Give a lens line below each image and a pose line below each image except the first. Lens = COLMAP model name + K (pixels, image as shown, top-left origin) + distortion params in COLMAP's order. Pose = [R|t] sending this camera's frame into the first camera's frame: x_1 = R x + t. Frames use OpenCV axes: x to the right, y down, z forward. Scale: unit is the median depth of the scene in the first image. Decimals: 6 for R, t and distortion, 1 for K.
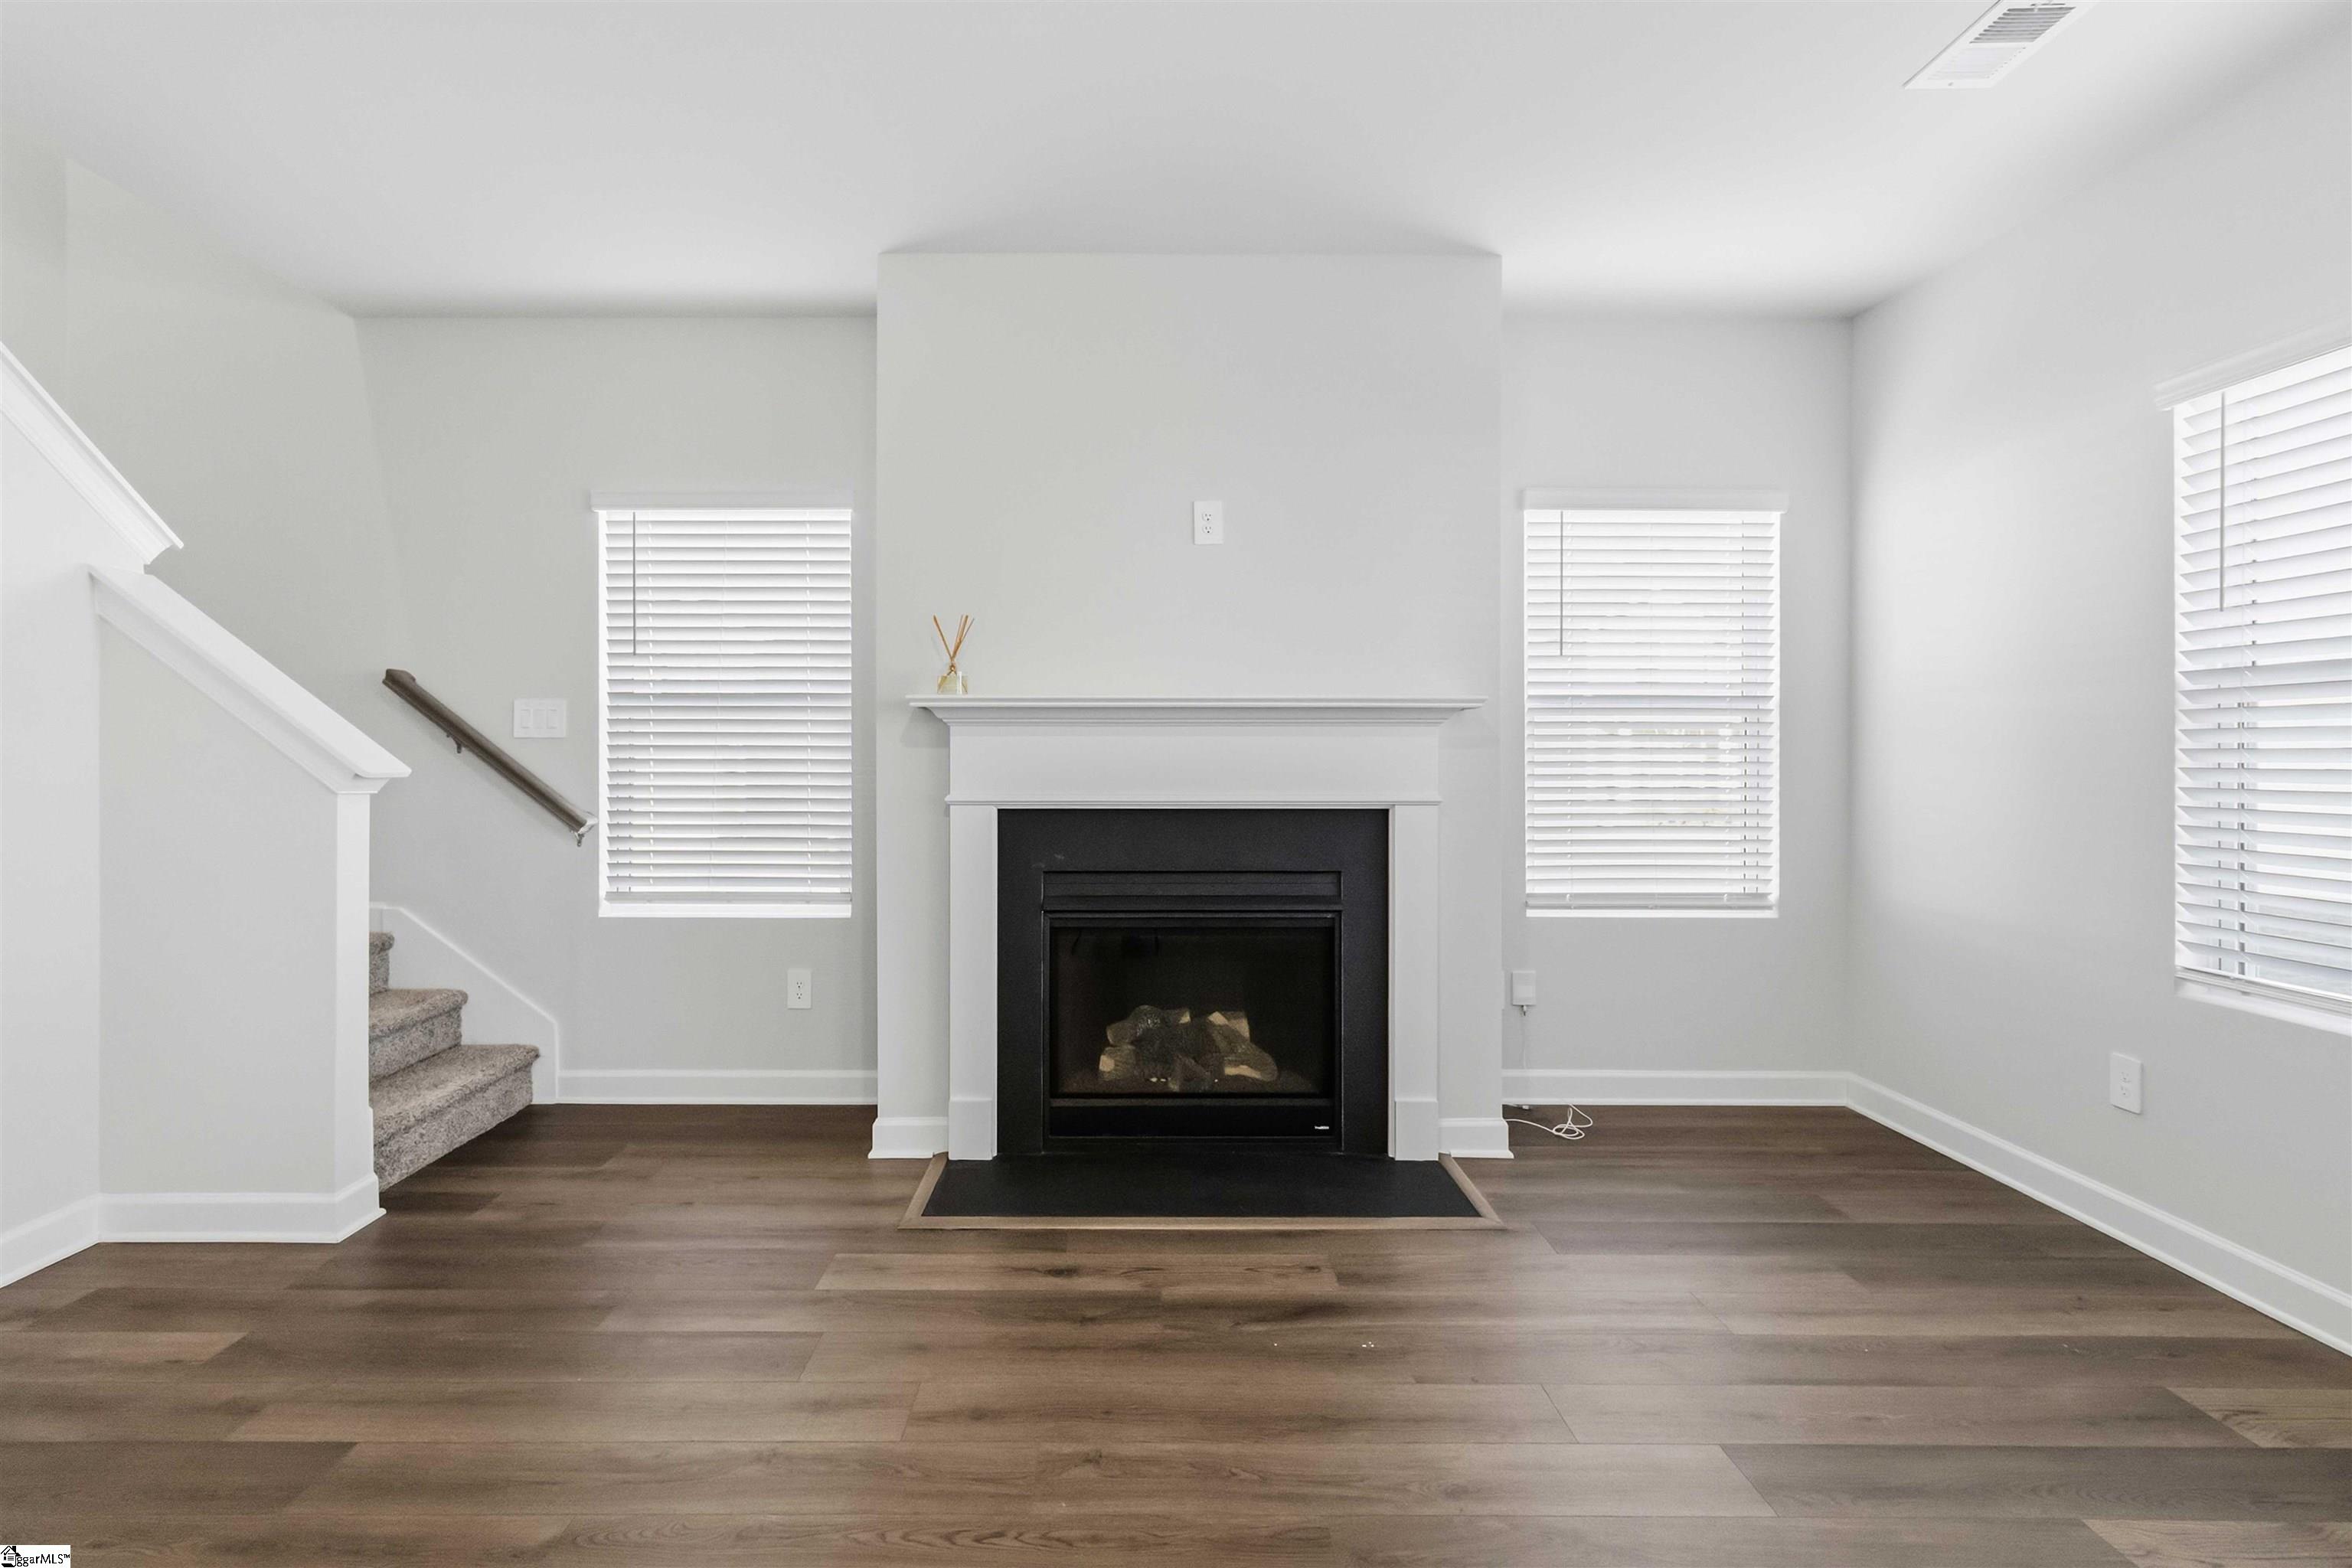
lens RADIAL K [[1112.2, 0, 1110.4], [0, 1112.2, 773.6], [0, 0, 1]] dist [0.016031, 0.003153]
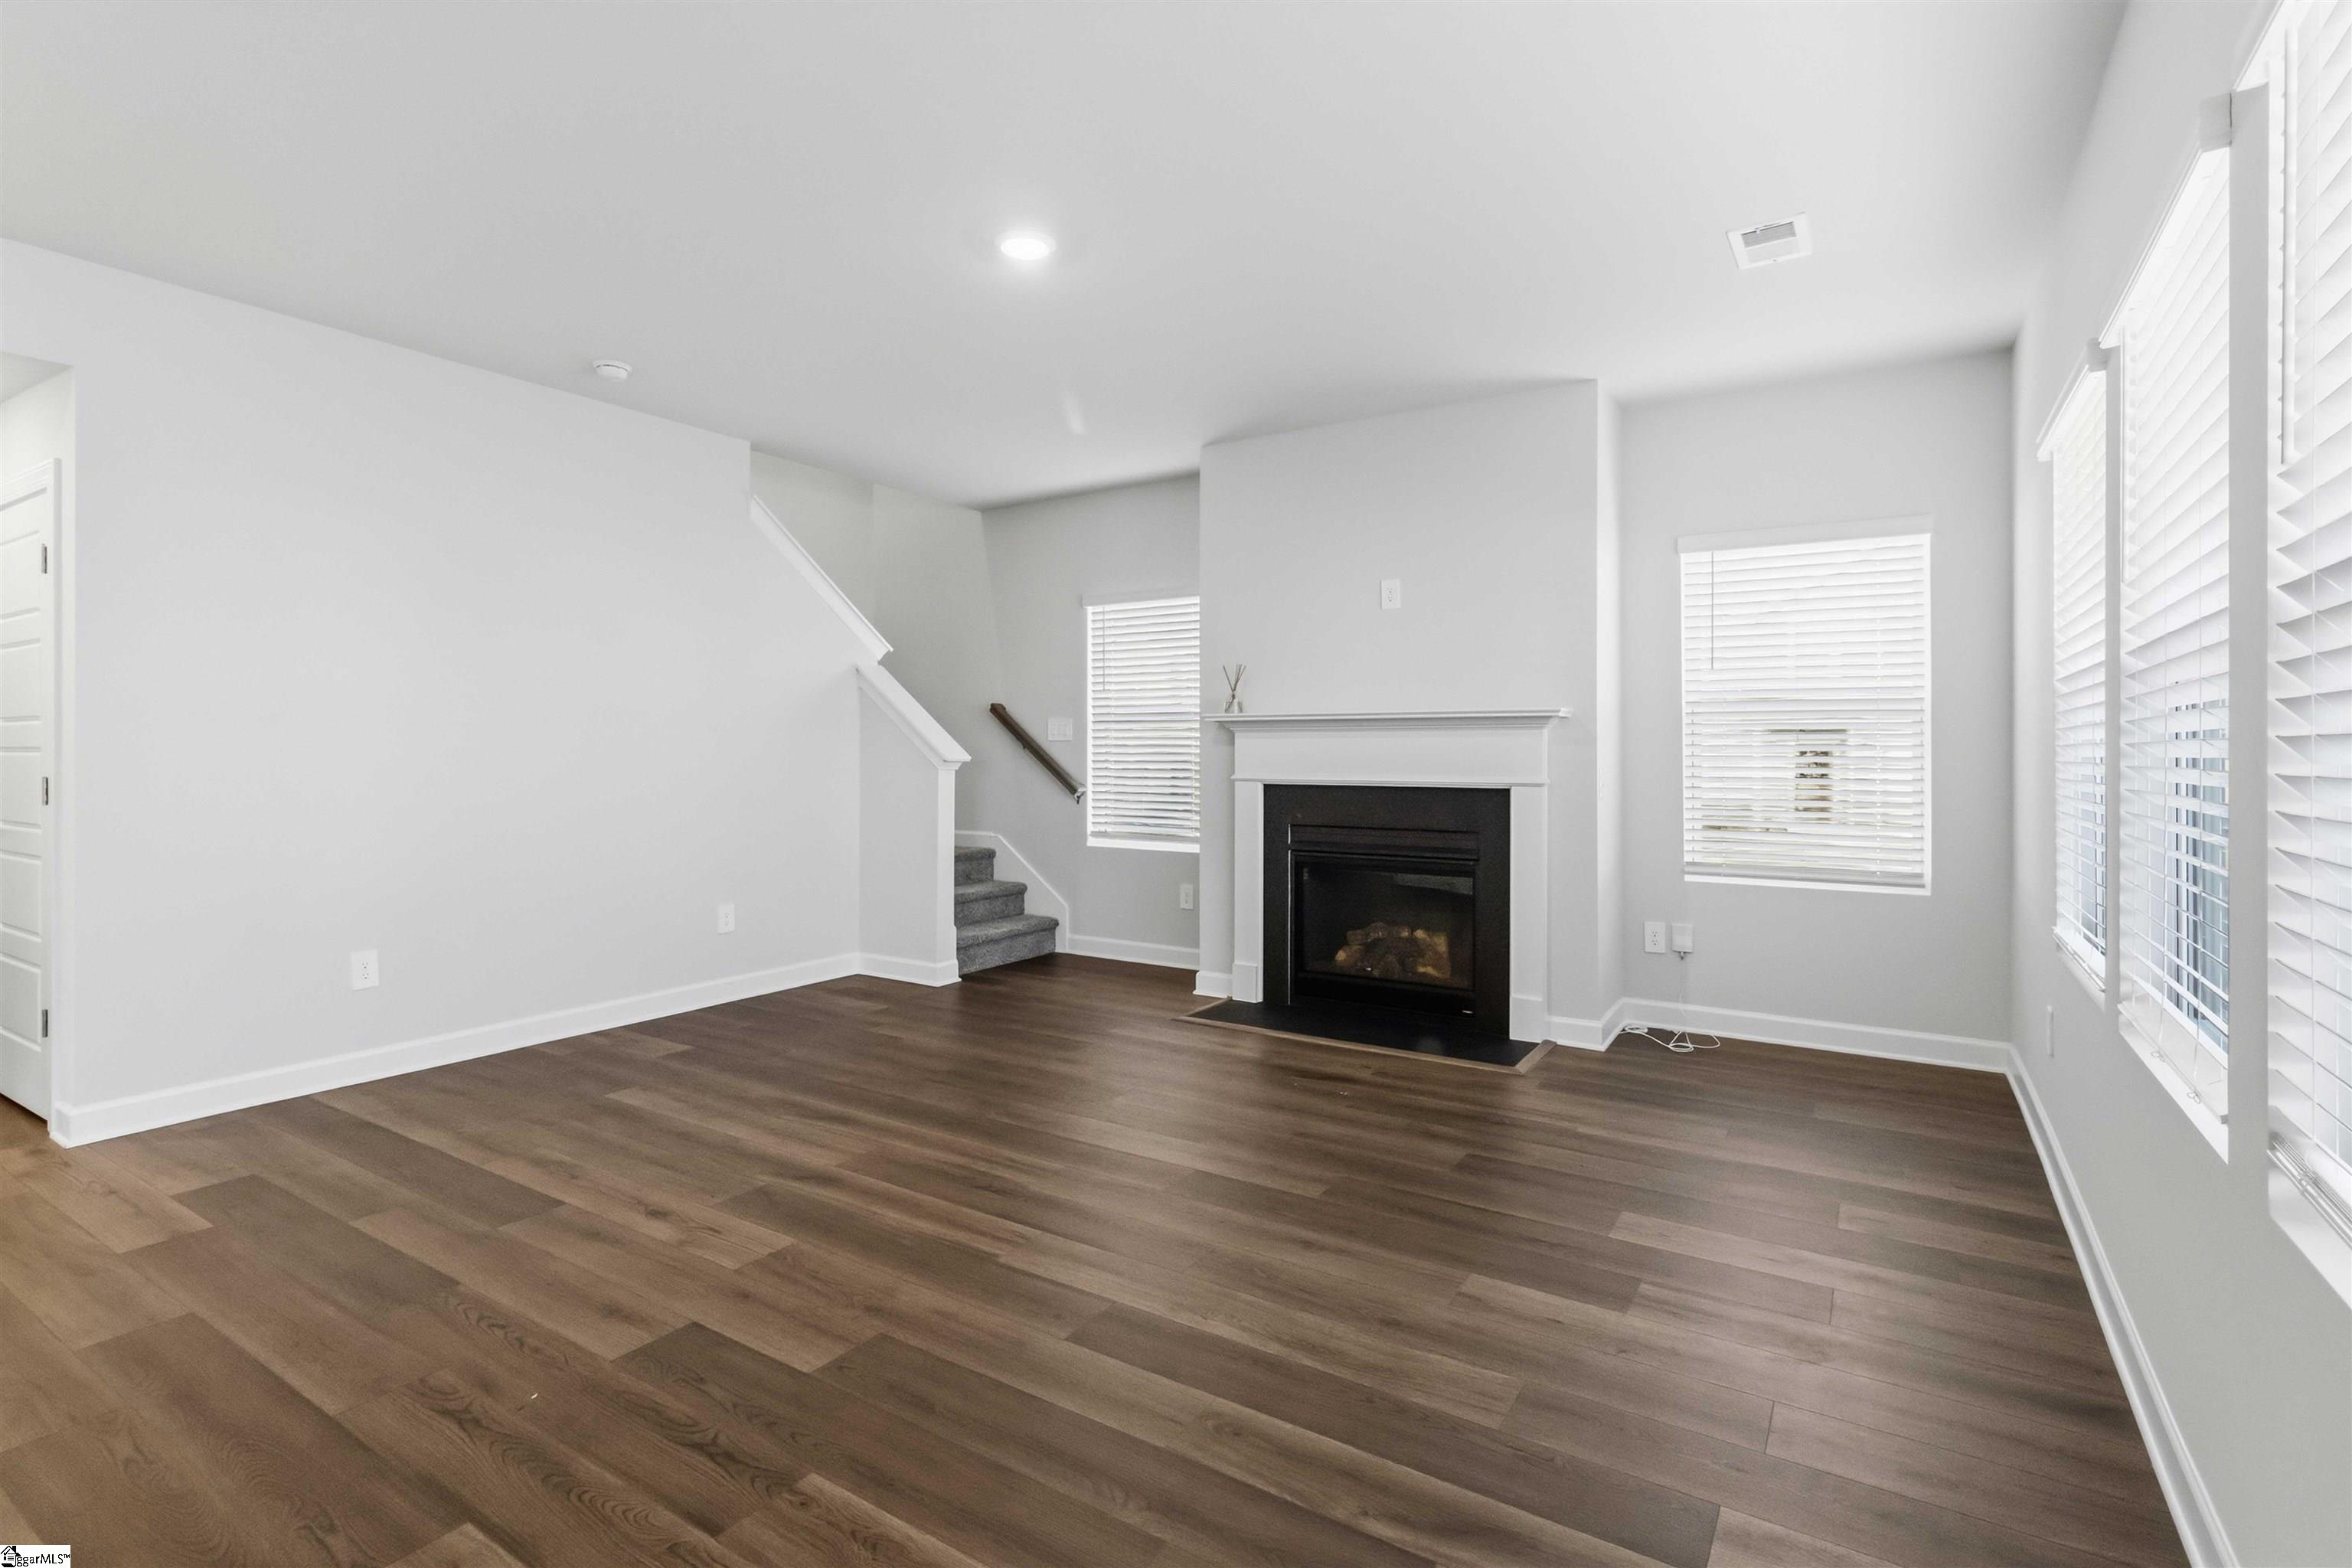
lens RADIAL K [[1112.2, 0, 1181.2], [0, 1112.2, 765.6], [0, 0, 1]] dist [0.016031, 0.003153]
pose [[0.845058, 0.007352, -0.534624, 0.612747], [-0.008755, 0.999962, -0.000087, 0.006127], [0.534603, 0.004754, 0.845090, -0.383081]]
